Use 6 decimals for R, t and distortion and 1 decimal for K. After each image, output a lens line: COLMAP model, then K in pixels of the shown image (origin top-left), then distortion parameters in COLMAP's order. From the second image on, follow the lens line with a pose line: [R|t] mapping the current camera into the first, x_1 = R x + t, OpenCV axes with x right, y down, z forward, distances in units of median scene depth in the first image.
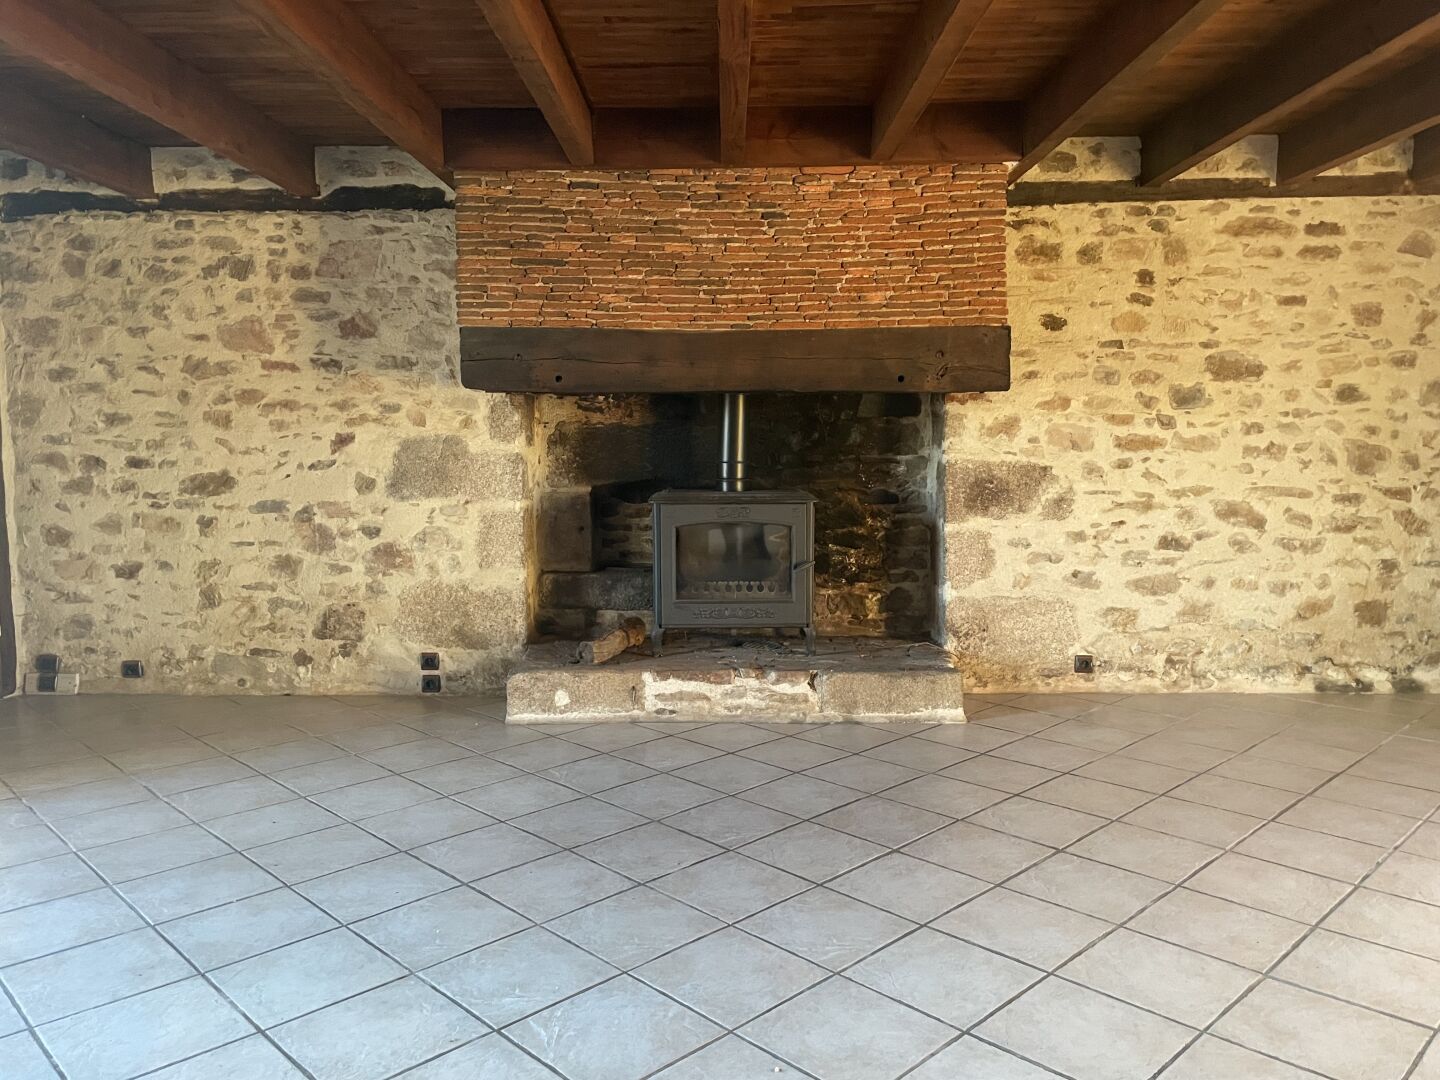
lens RADIAL K [[1083.0, 0, 720.0], [0, 1083.0, 540.0], [0, 0, 1]] dist [0.113835, -0.144873]
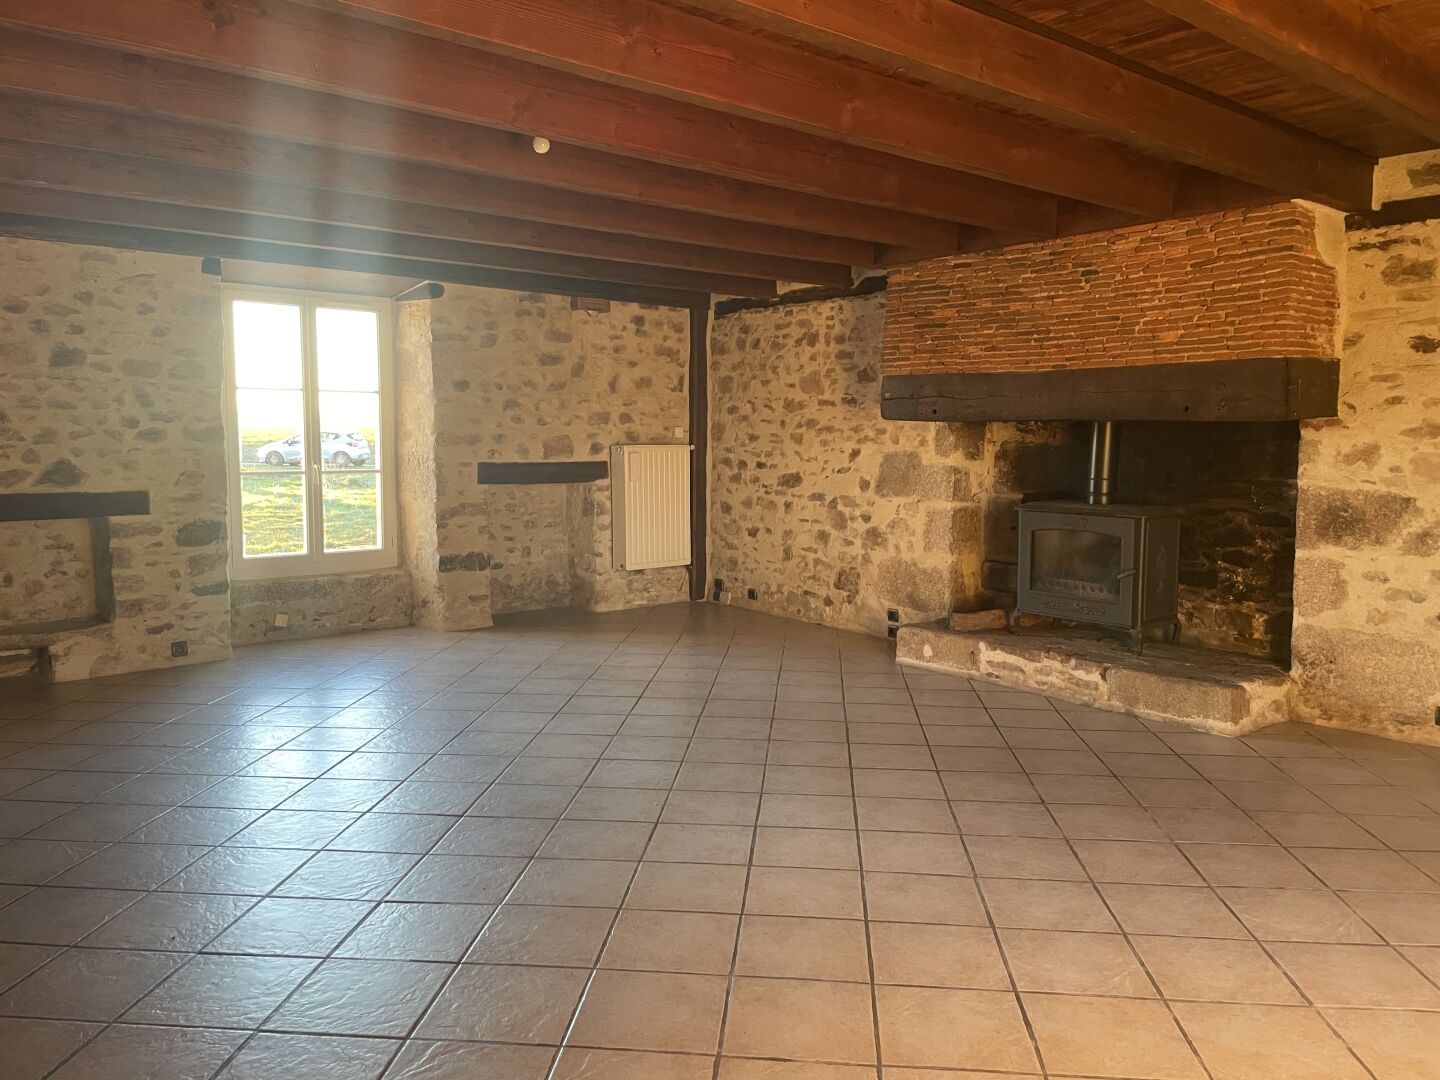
lens RADIAL K [[1083.0, 0, 720.0], [0, 1083.0, 540.0], [0, 0, 1]] dist [0.113835, -0.144873]
pose [[0.648384, 0.084552, -0.756604, 0.637005], [-0.081947, 0.995791, 0.041056, -0.022077], [0.756890, 0.035381, 0.652583, -0.062000]]
